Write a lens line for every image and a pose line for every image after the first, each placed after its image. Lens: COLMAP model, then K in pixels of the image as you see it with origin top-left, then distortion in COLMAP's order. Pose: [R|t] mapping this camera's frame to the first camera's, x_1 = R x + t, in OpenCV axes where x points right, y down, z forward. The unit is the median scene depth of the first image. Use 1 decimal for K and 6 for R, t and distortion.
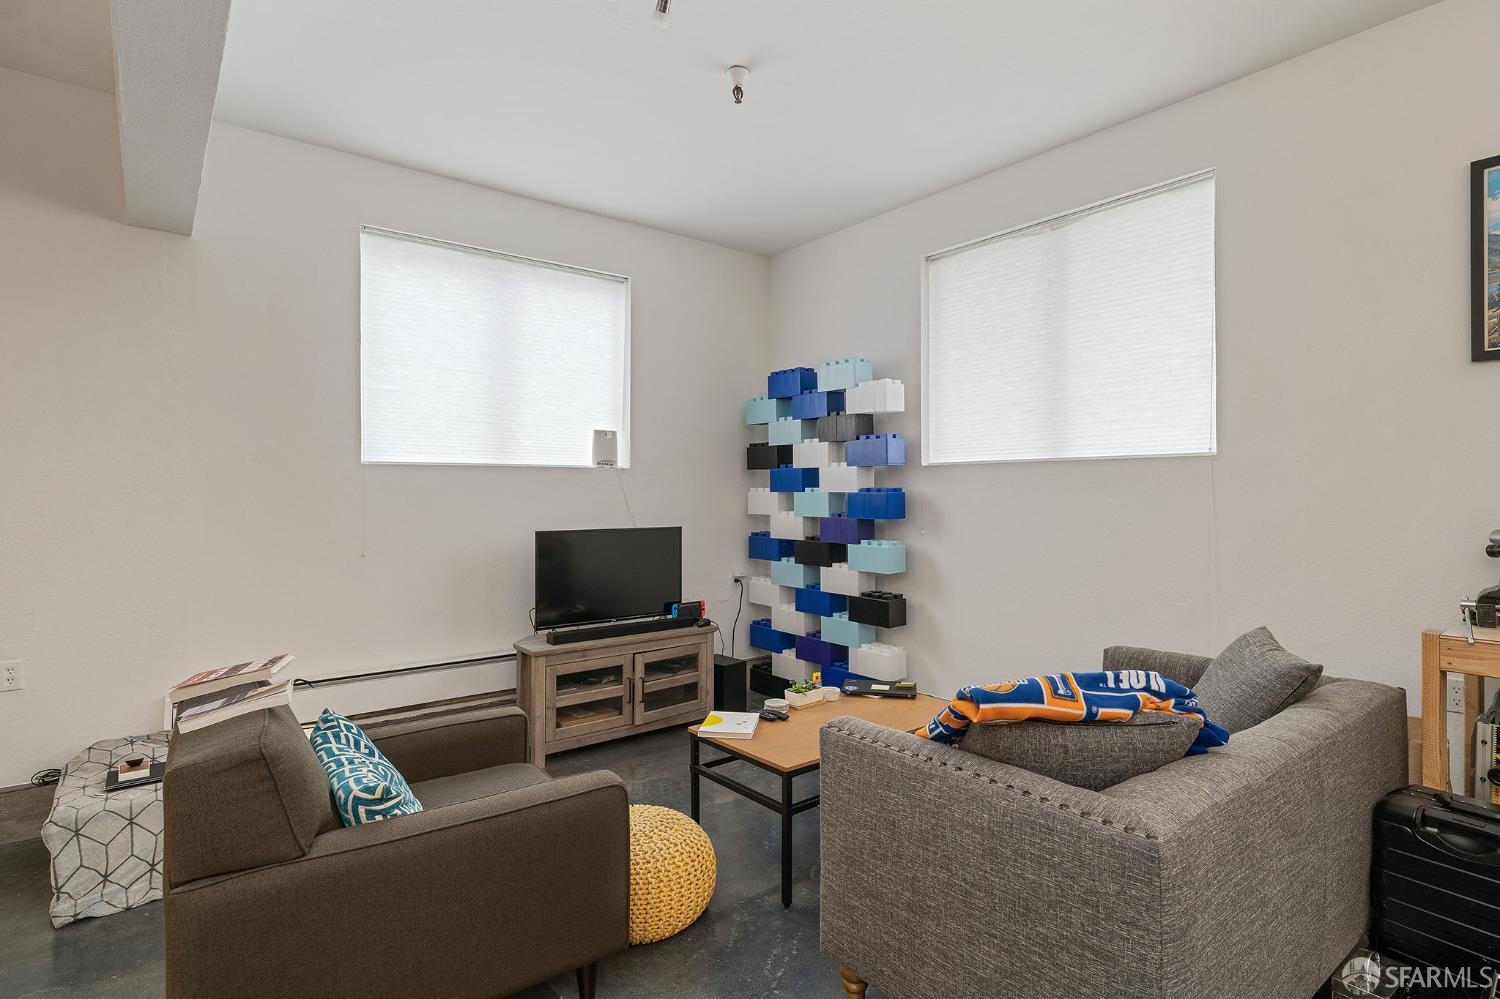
lens RADIAL K [[763.9, 0, 718.1], [0, 763.9, 495.2], [0, 0, 1]] dist [-0.001732, 0.000770]
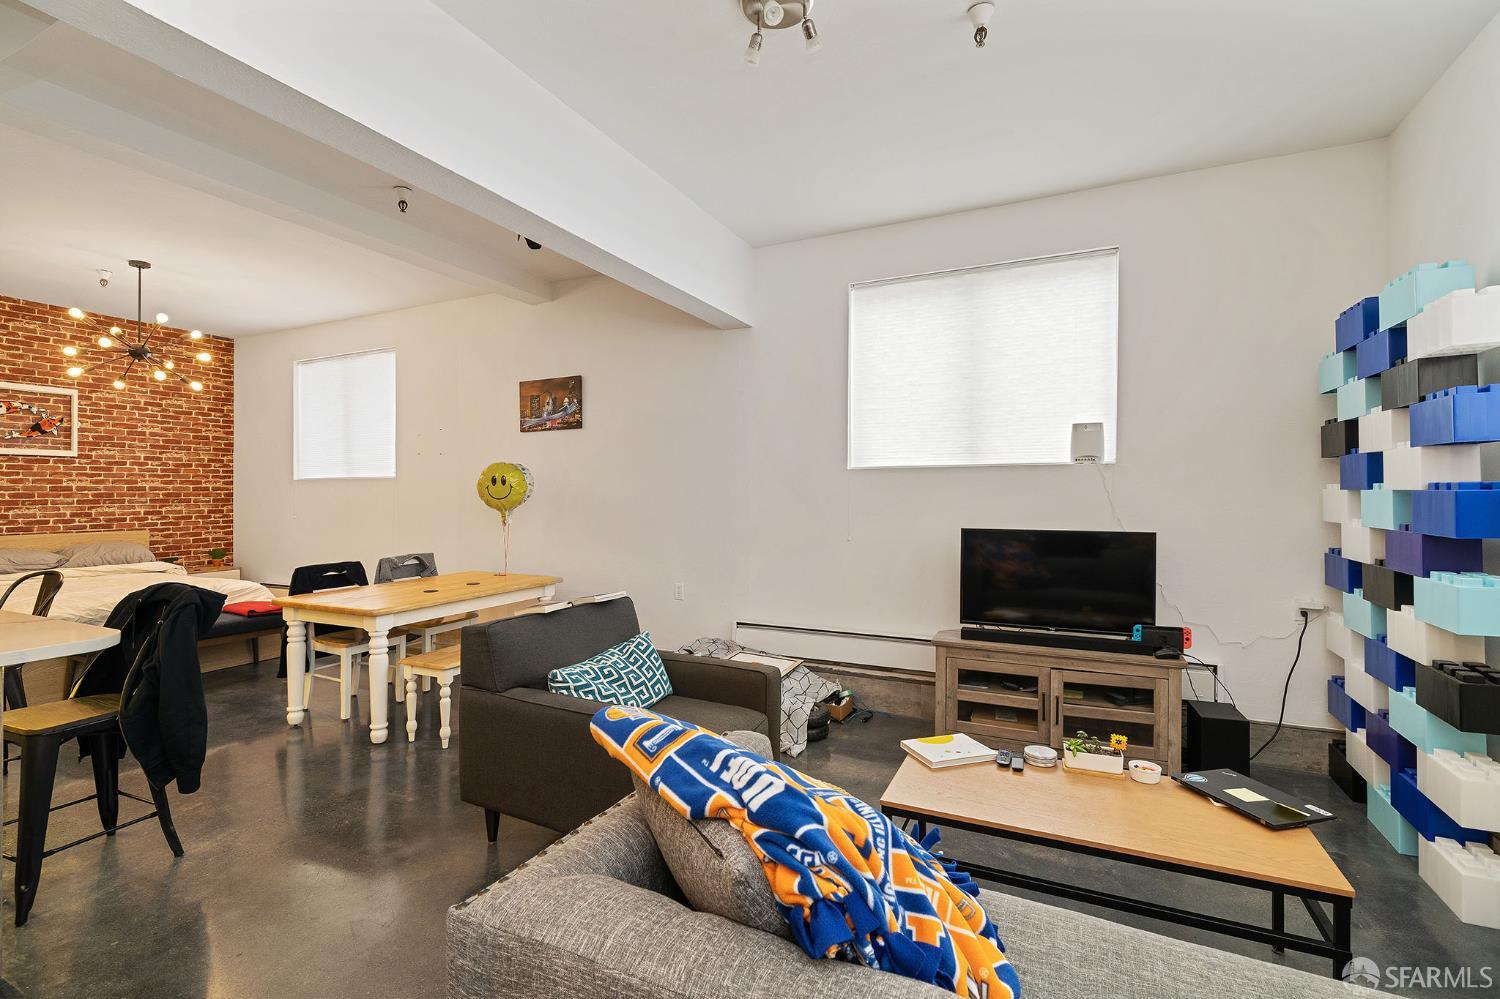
lens RADIAL K [[678.6, 0, 745.1], [0, 678.6, 487.7], [0, 0, 1]] dist [0.000627, 0.000240]
pose [[0.447973, -0.005183, -0.894032, 0.422115], [-0.001792, 0.999976, -0.006695, -0.001145], [0.894045, 0.004602, 0.447953, 0.290698]]
